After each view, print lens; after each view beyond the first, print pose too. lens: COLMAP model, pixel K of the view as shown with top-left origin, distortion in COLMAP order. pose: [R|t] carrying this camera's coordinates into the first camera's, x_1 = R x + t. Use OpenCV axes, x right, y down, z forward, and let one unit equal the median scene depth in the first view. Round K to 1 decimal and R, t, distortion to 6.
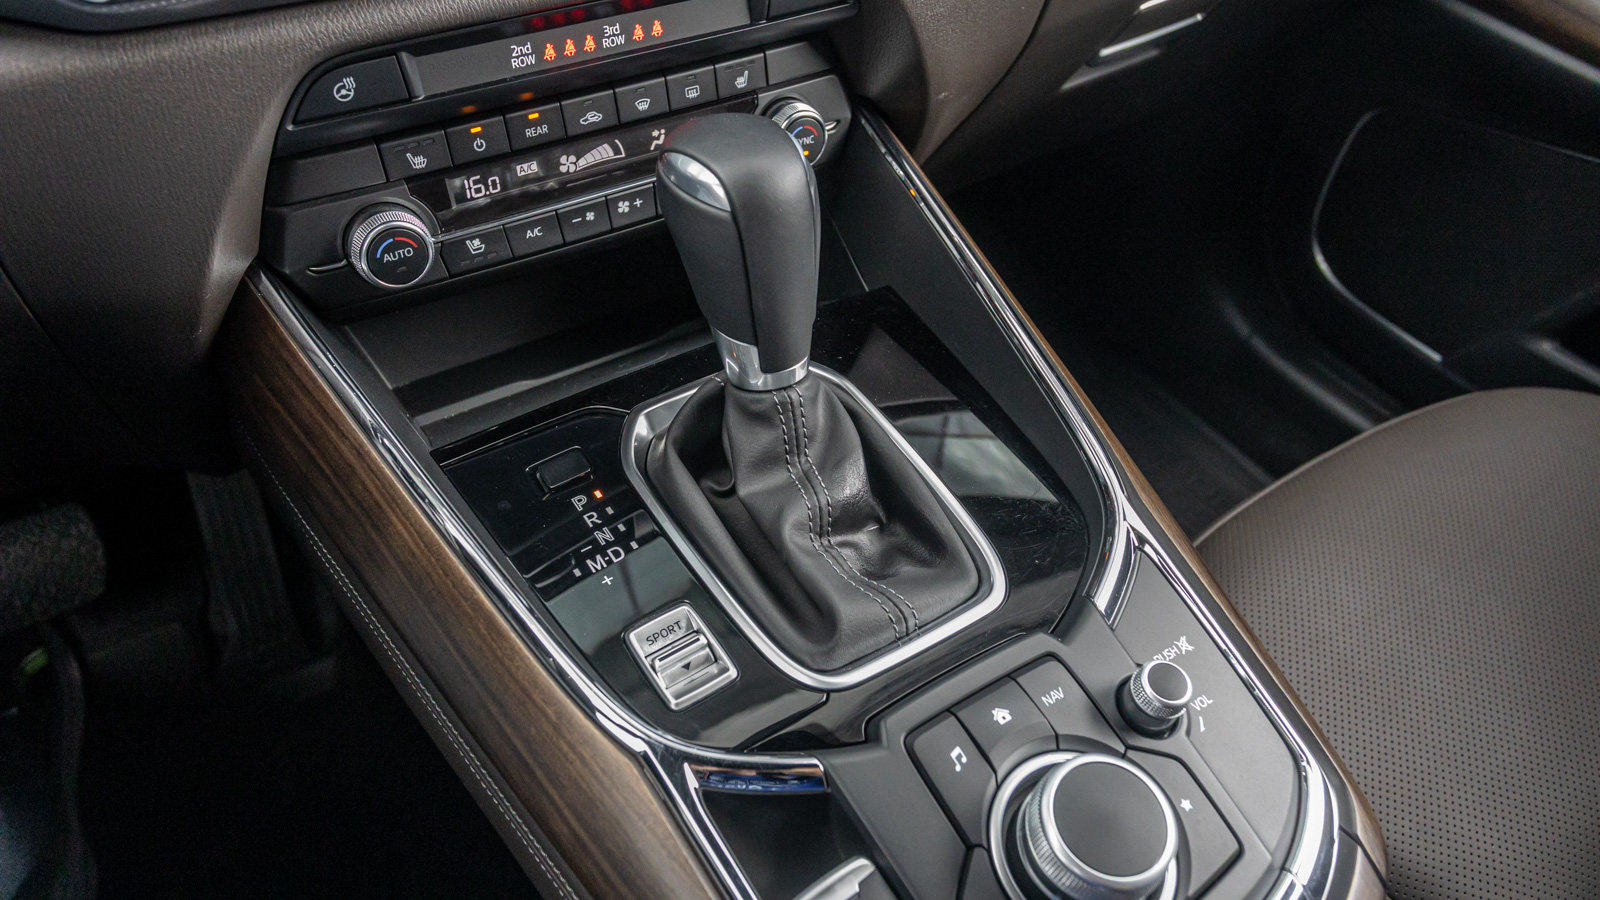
lens RADIAL K [[1102.2, 0, 801.7], [0, 1102.2, 449.0], [0, 0, 1]] dist [0.002110, 0.000278]
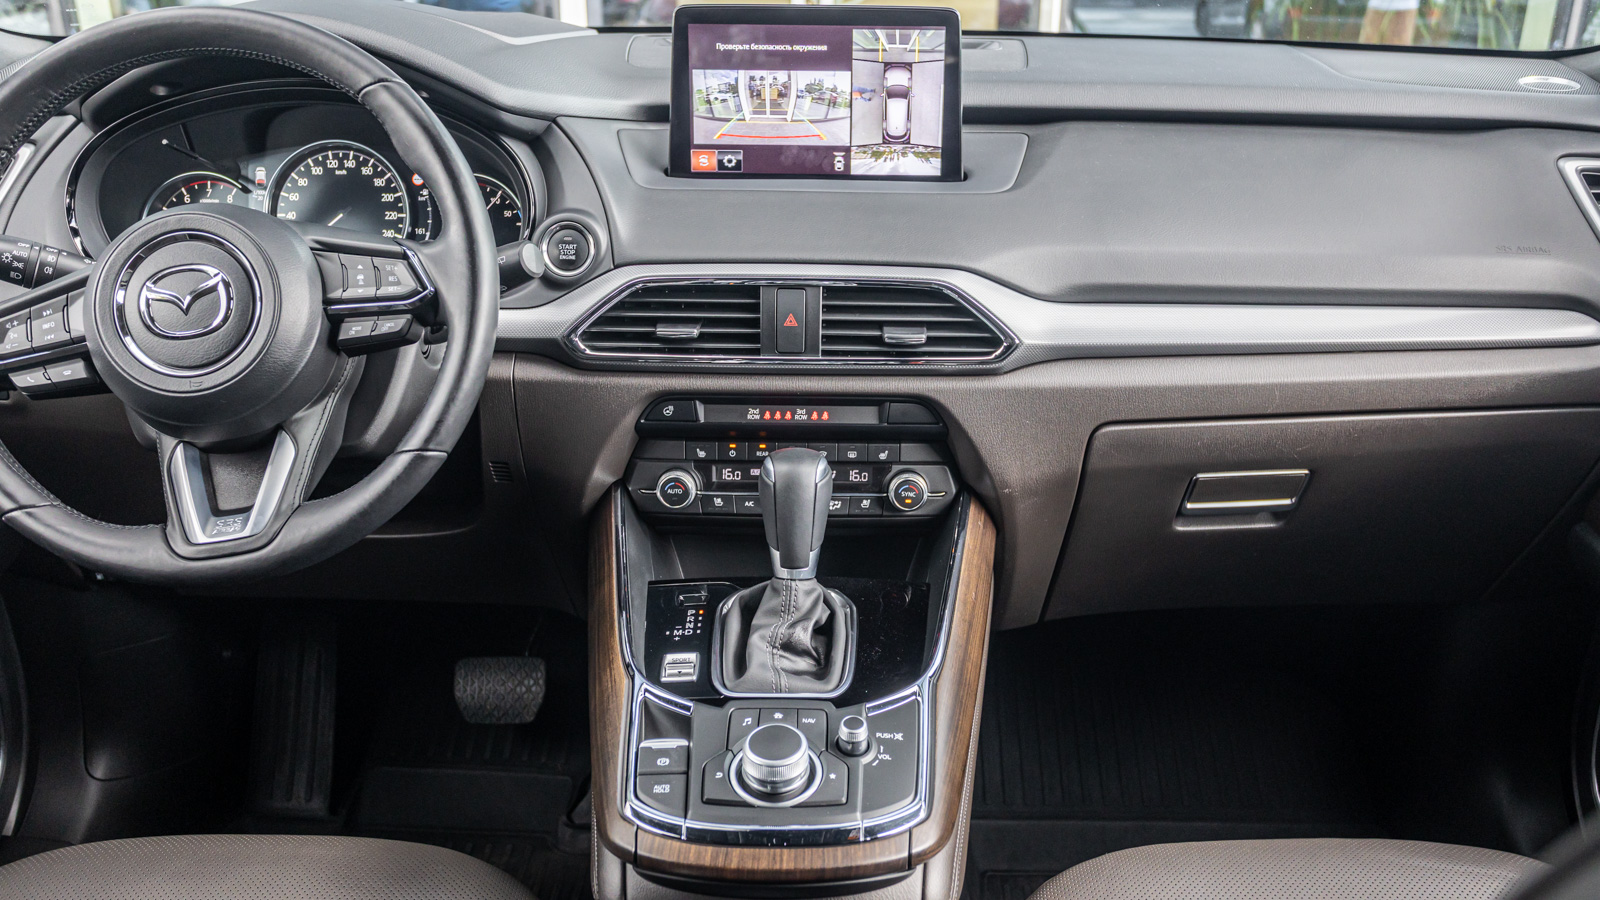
lens RADIAL K [[1323.0, 0, 814.3], [0, 1323.0, 491.3], [0, 0, 1]] dist [0.035446, 0.005561]
pose [[0.841516, 0.184224, -0.507851, 1.059974], [-0.359278, 0.892885, -0.271432, 0.384186], [0.403448, 0.410874, 0.817565, -0.878669]]
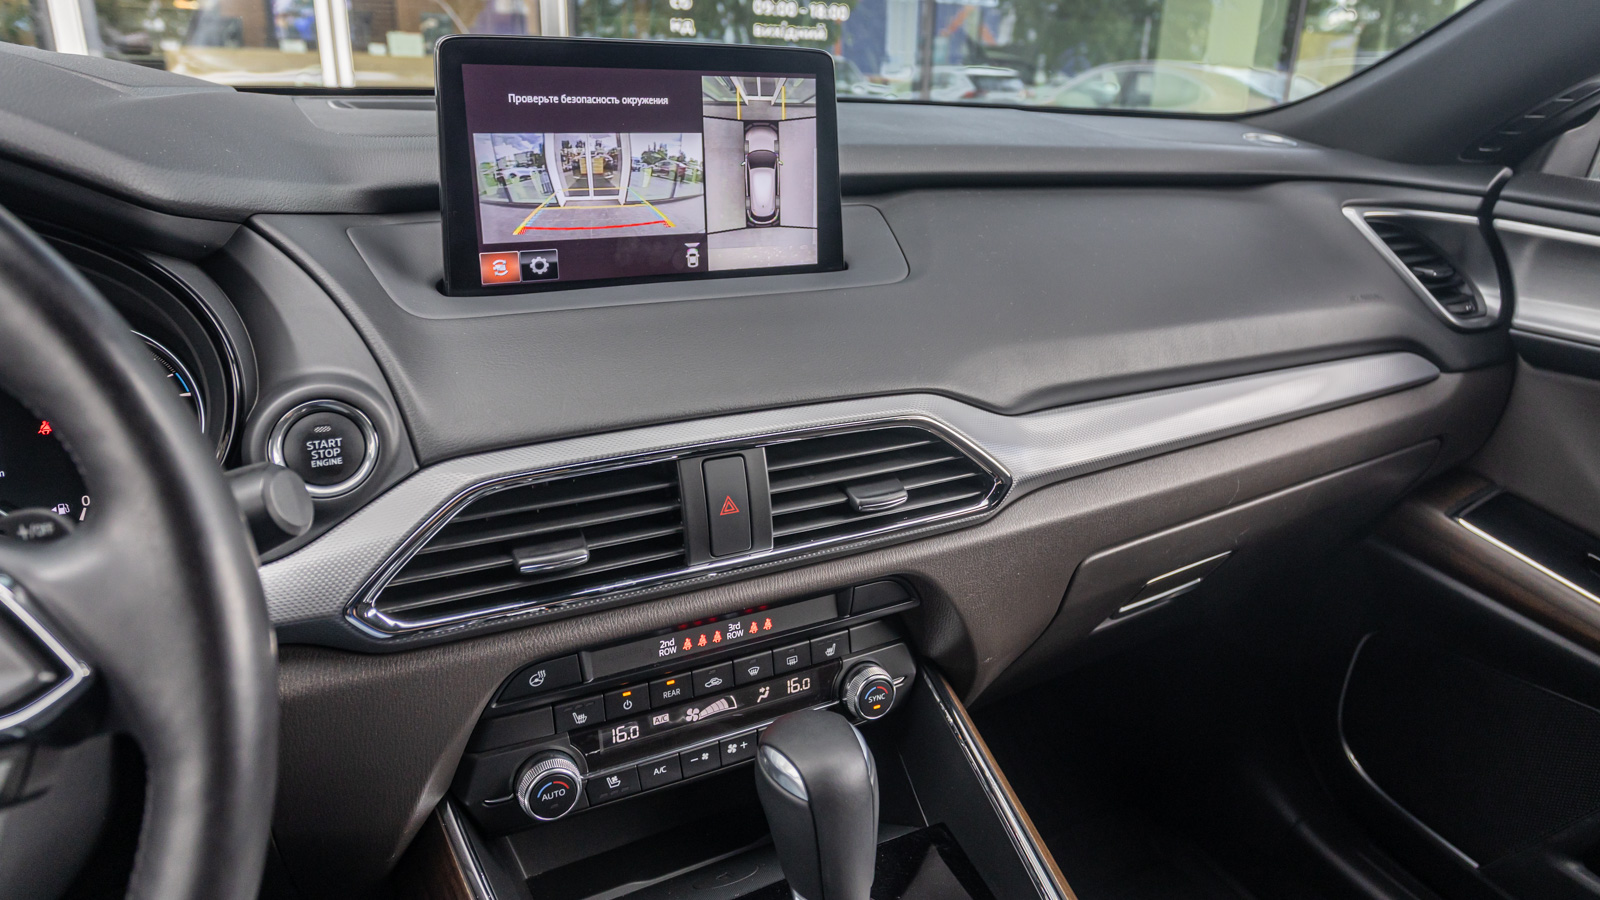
lens RADIAL K [[971.3, 0, 821.7], [0, 971.3, 400.1], [0, 0, 1]] dist [-0.001546, 0.001319]
pose [[0.995798, 0.023554, -0.088495, 0.033594], [-0.058893, 0.904733, -0.421888, -0.126343], [0.070127, 0.425327, 0.902319, -0.187521]]
